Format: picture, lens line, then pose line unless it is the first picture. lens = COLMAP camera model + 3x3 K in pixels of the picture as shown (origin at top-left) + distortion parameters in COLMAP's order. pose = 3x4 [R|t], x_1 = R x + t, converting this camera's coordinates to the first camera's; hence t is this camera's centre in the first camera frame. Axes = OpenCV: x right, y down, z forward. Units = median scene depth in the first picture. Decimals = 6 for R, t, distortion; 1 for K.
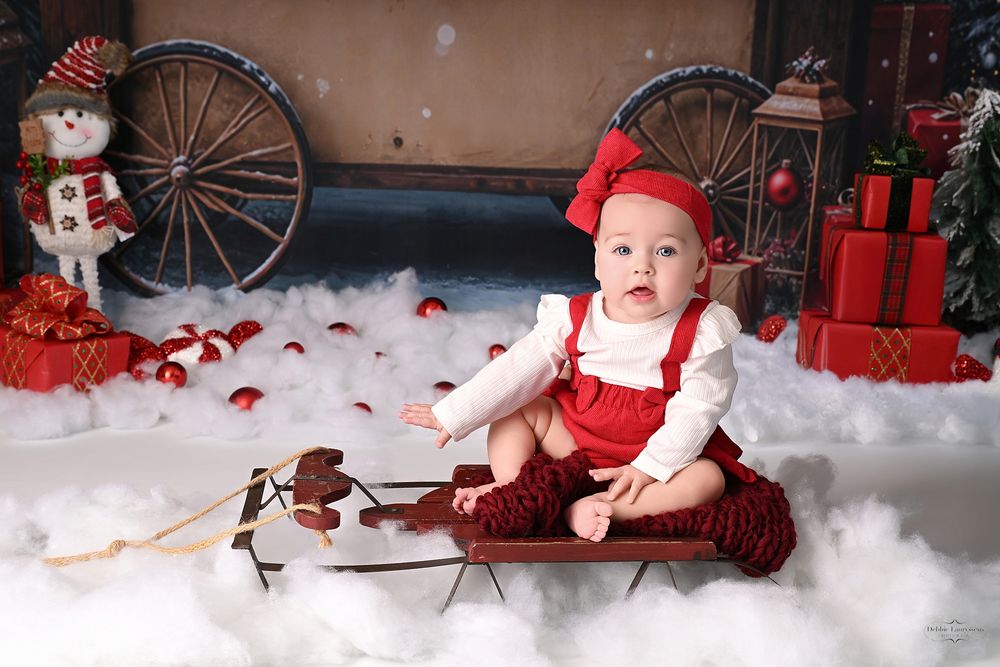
lens RADIAL K [[1304.8, 0, 496.8], [0, 1304.8, 389.0], [0, 0, 1]] dist [0.000511, 0.000000]
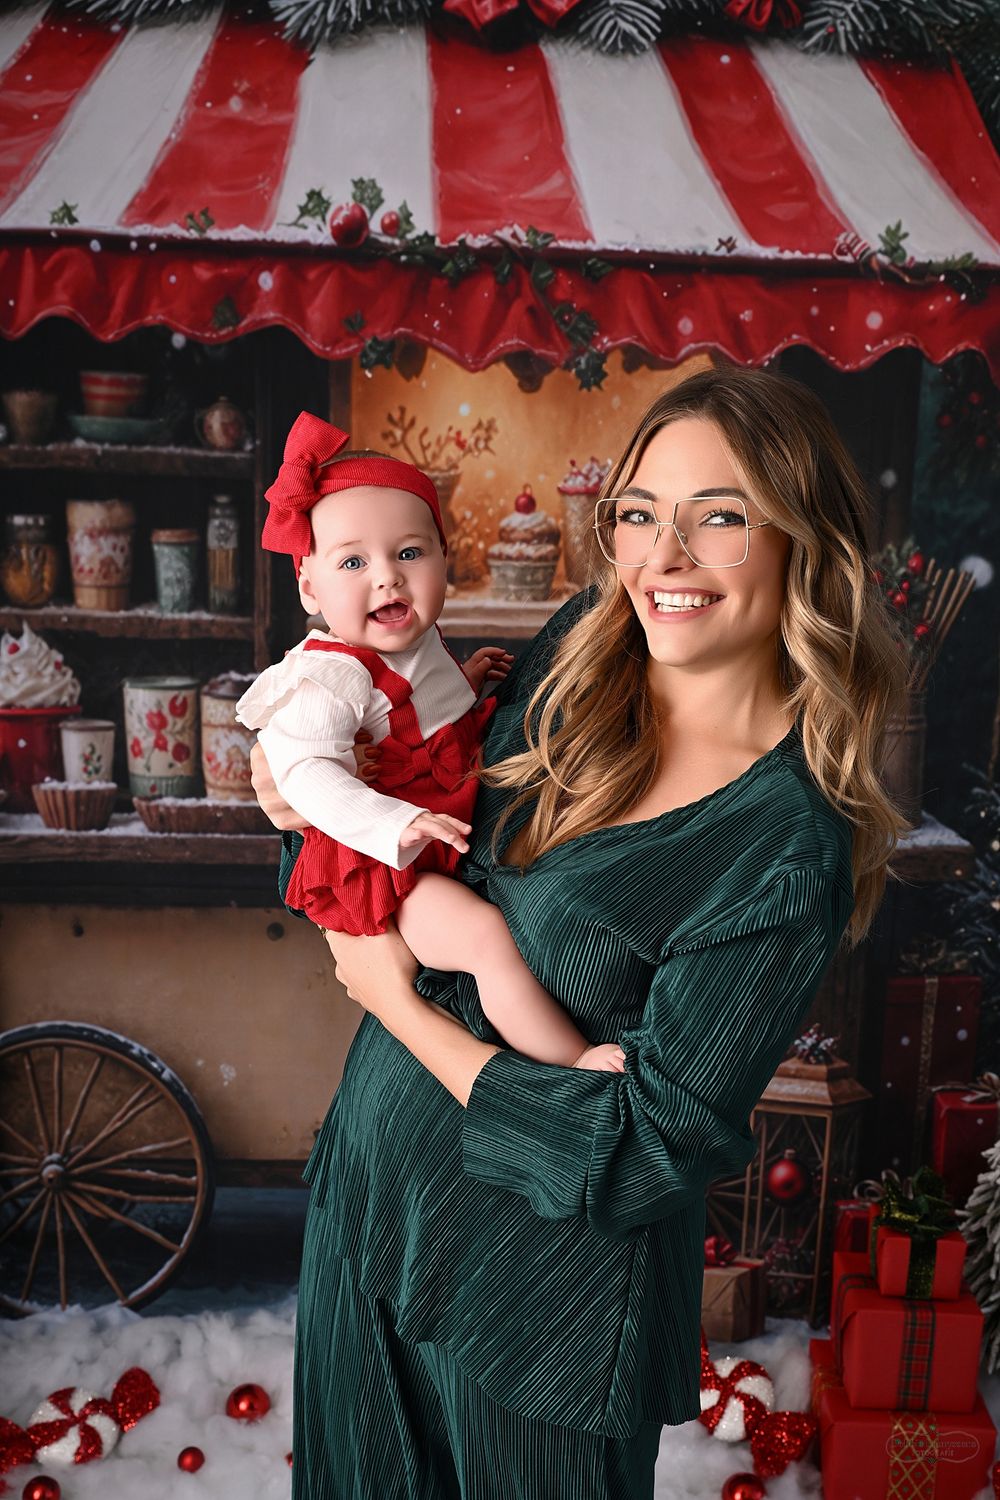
lens RADIAL K [[1715.5, 0, 492.6], [0, 1715.5, 741.4], [0, 0, 1]] dist [0.004998, 0.000000]
pose [[0.999785, -0.007871, 0.019199, 0.014992], [0.008905, 0.998480, -0.054393, -0.380206], [-0.018742, 0.054552, 0.998335, -0.097438]]
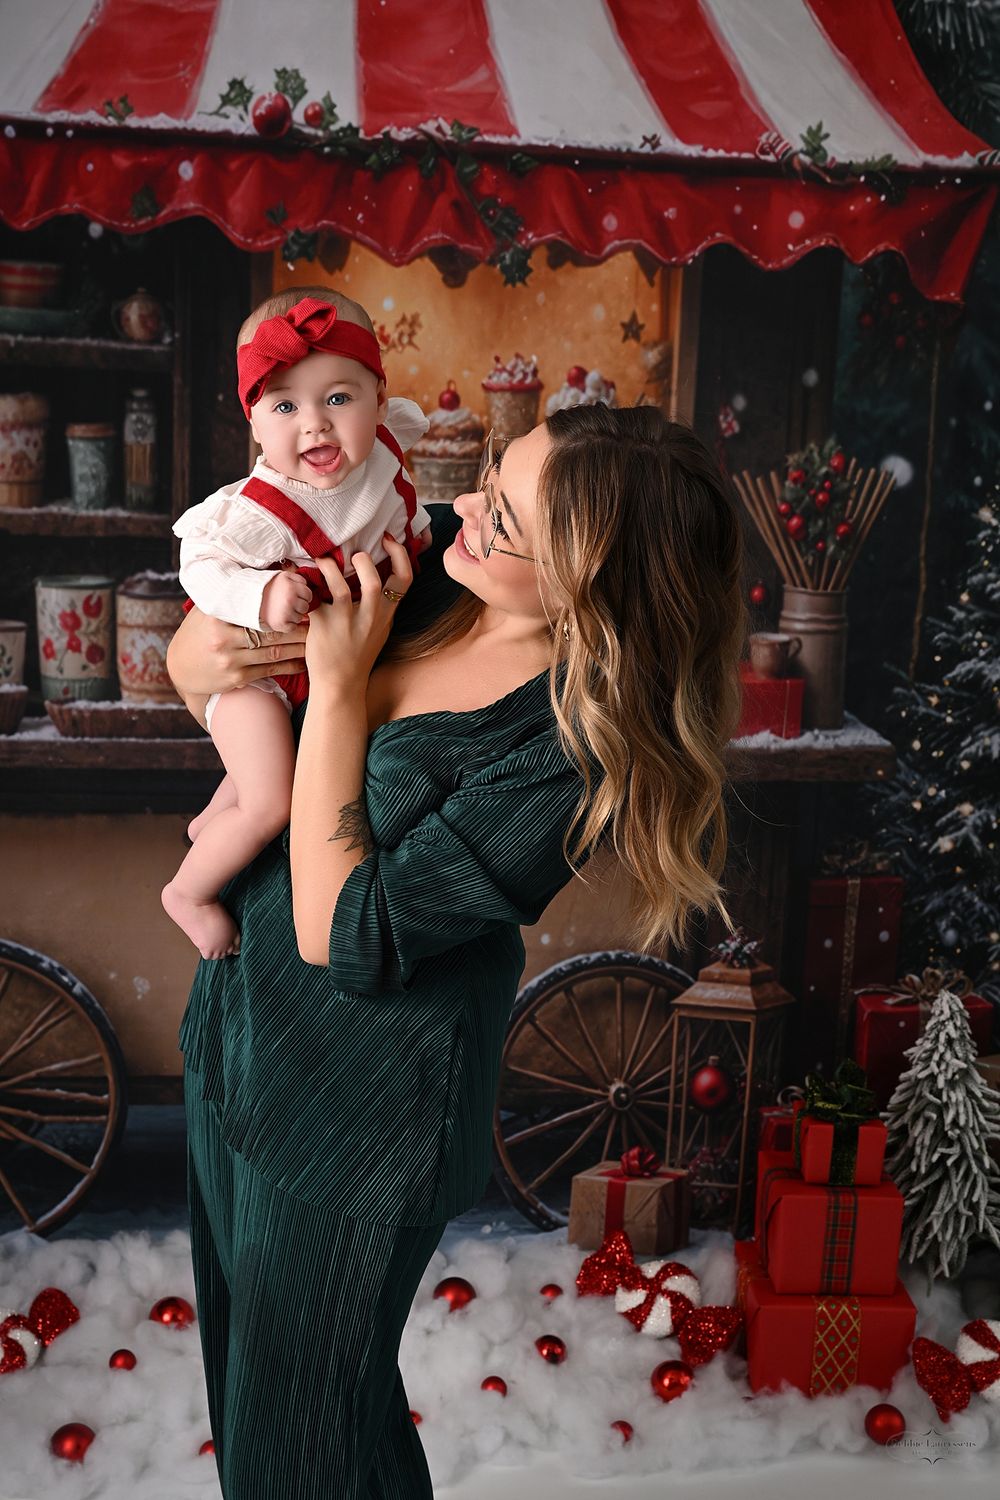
lens RADIAL K [[2220.9, 0, 496.4], [0, 2220.9, 743.8], [0, 0, 1]] dist [0.006679, 0.000000]
pose [[0.994183, -0.014430, 0.106730, -0.060063], [0.018444, 0.999155, -0.036719, -0.325912], [-0.106110, 0.038474, 0.993610, -0.381512]]
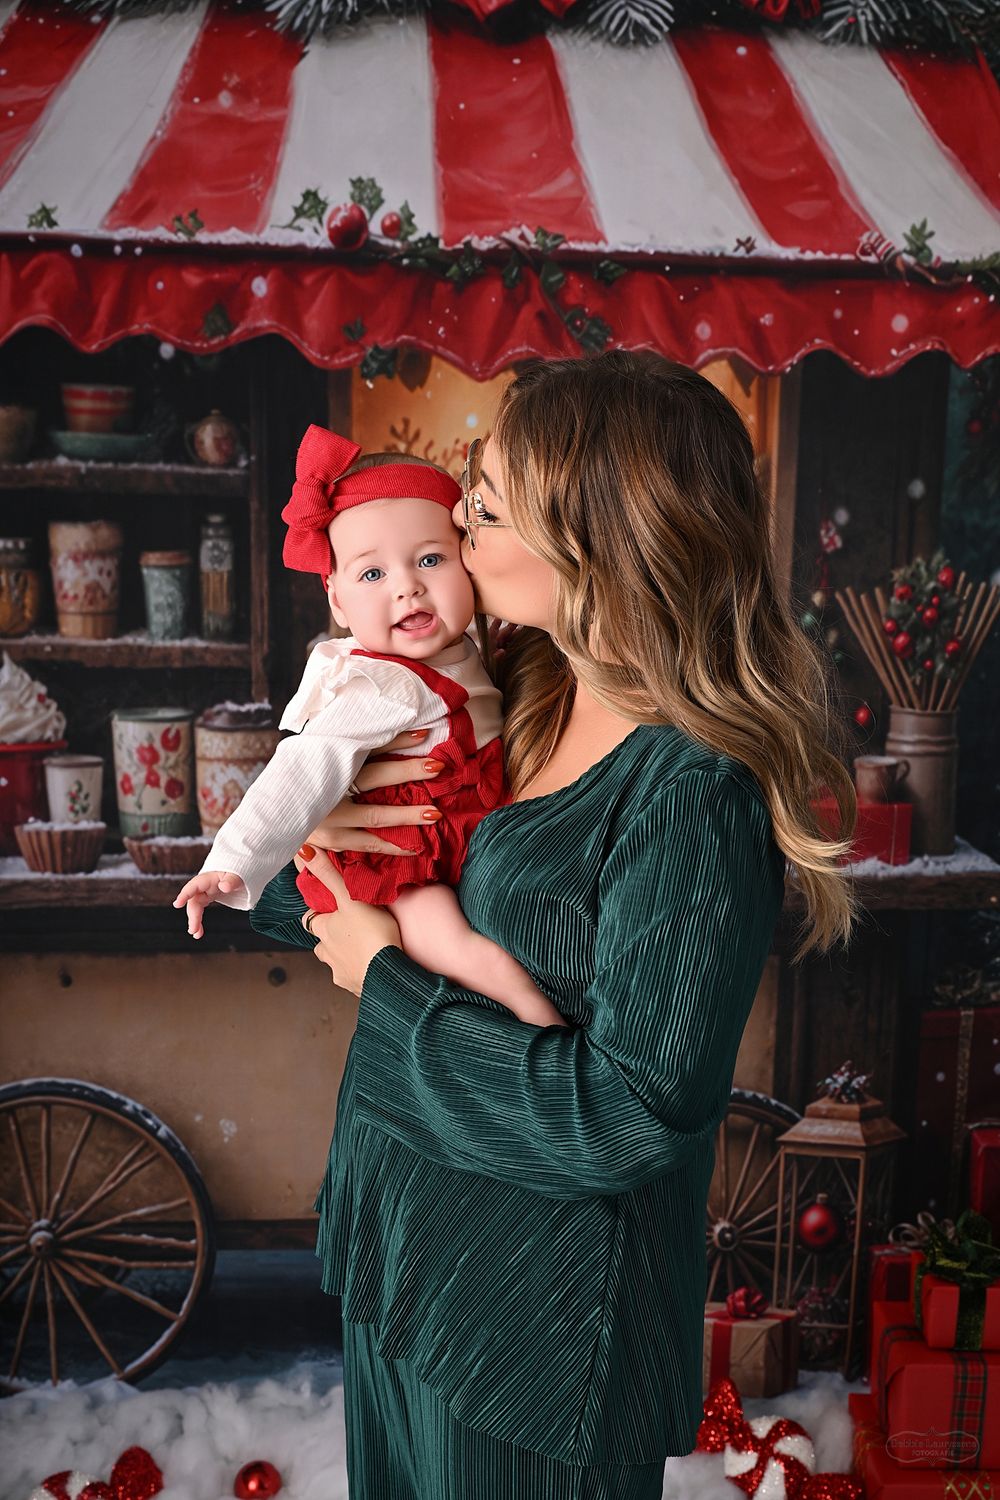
lens RADIAL K [[1715.5, 0, 506.9], [0, 1715.5, 746.2], [0, 0, 1]] dist [0.004998, 0.000000]
pose [[0.998108, -0.024652, 0.056334, -0.019624], [0.028309, 0.997478, -0.065080, -0.386894], [-0.054588, 0.066551, 0.996289, -0.040378]]
